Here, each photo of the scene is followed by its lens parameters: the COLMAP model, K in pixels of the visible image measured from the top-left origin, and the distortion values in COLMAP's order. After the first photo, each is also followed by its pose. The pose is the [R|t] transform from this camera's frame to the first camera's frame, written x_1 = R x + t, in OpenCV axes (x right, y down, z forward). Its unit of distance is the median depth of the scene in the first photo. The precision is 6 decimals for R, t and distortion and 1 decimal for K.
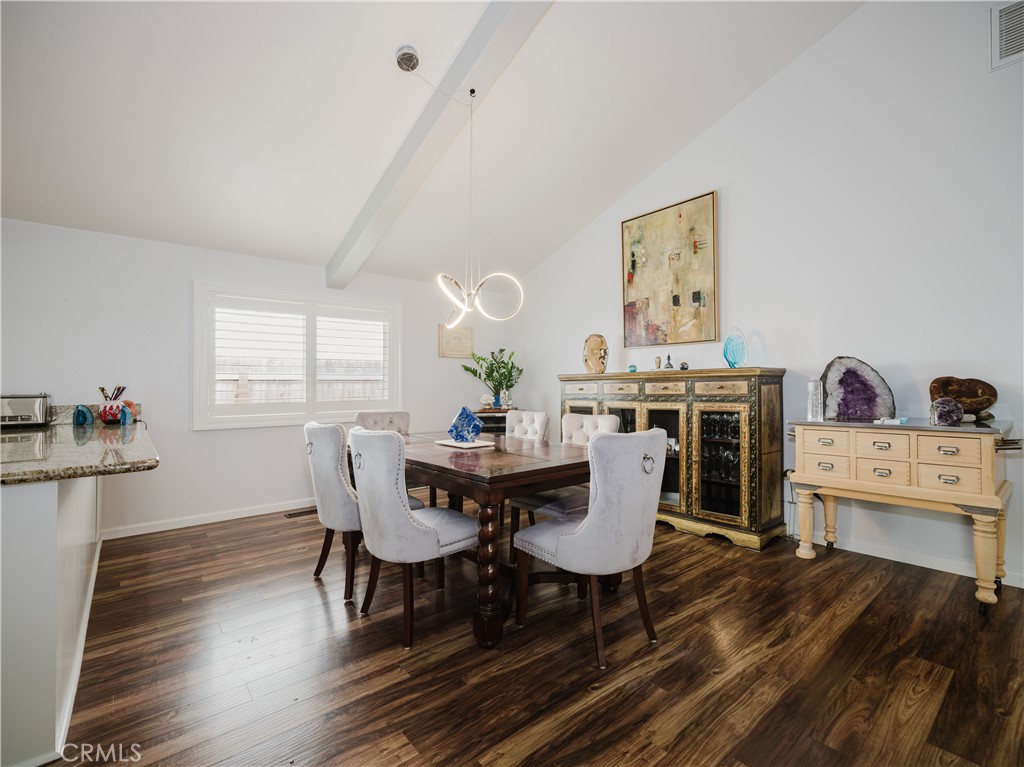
lens RADIAL K [[469.5, 0, 518.1], [0, 469.5, 380.5], [0, 0, 1]] dist [0.000126, -0.000416]
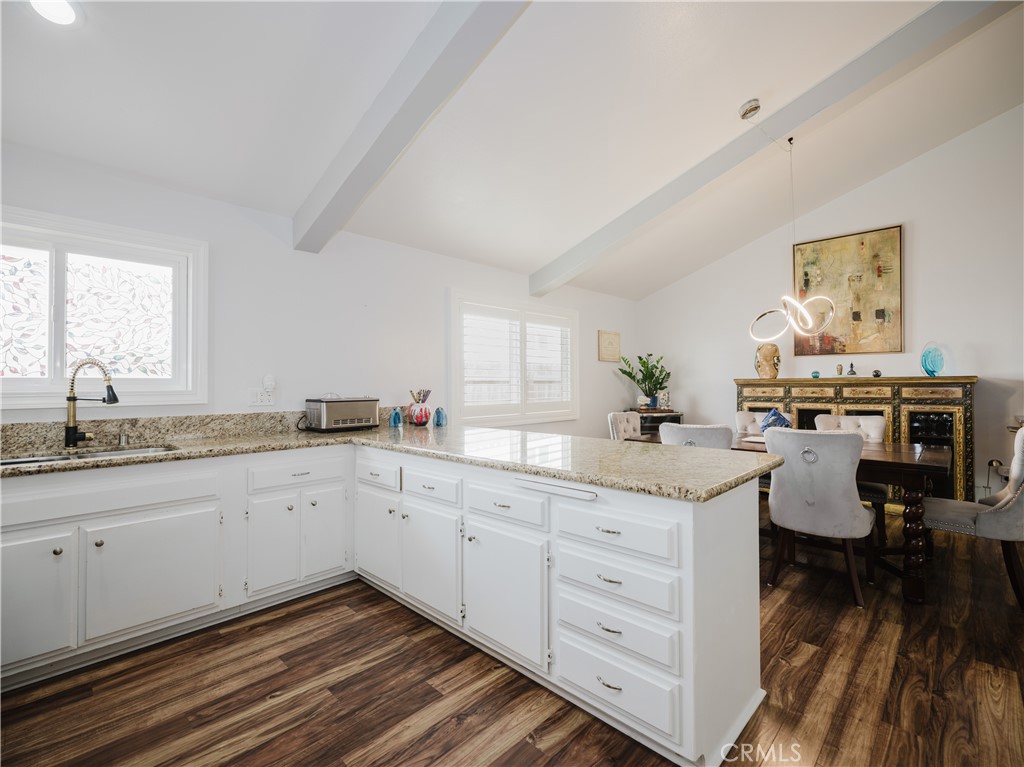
lens RADIAL K [[469.5, 0, 514.7], [0, 469.5, 379.1], [0, 0, 1]] dist [0.000126, -0.000416]
pose [[0.993949, 0.005907, 0.109683, -0.632116], [-0.006077, 0.999981, 0.001221, -0.011558], [-0.109674, -0.001881, 0.993966, -0.060171]]
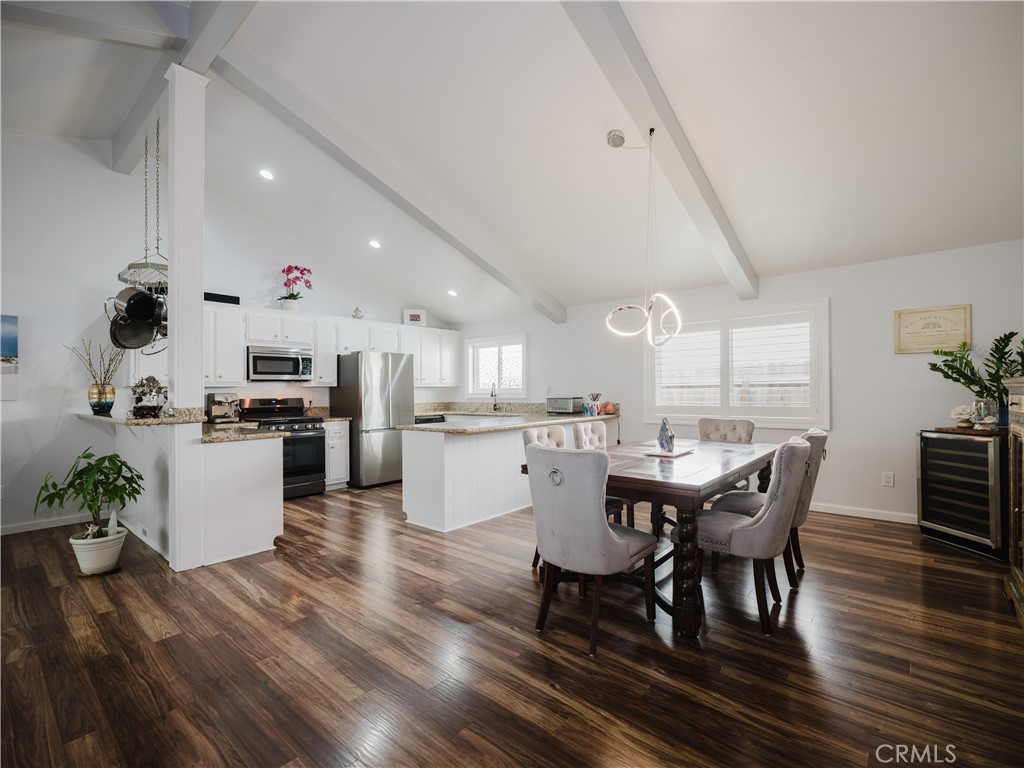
lens RADIAL K [[469.5, 0, 508.8], [0, 469.5, 397.3], [0, 0, 1]] dist [0.000126, -0.000416]
pose [[0.150495, 0.022788, -0.988348, 0.654331], [0.025978, 0.999298, 0.026996, -0.022427], [0.988269, -0.029738, 0.149797, 0.352015]]
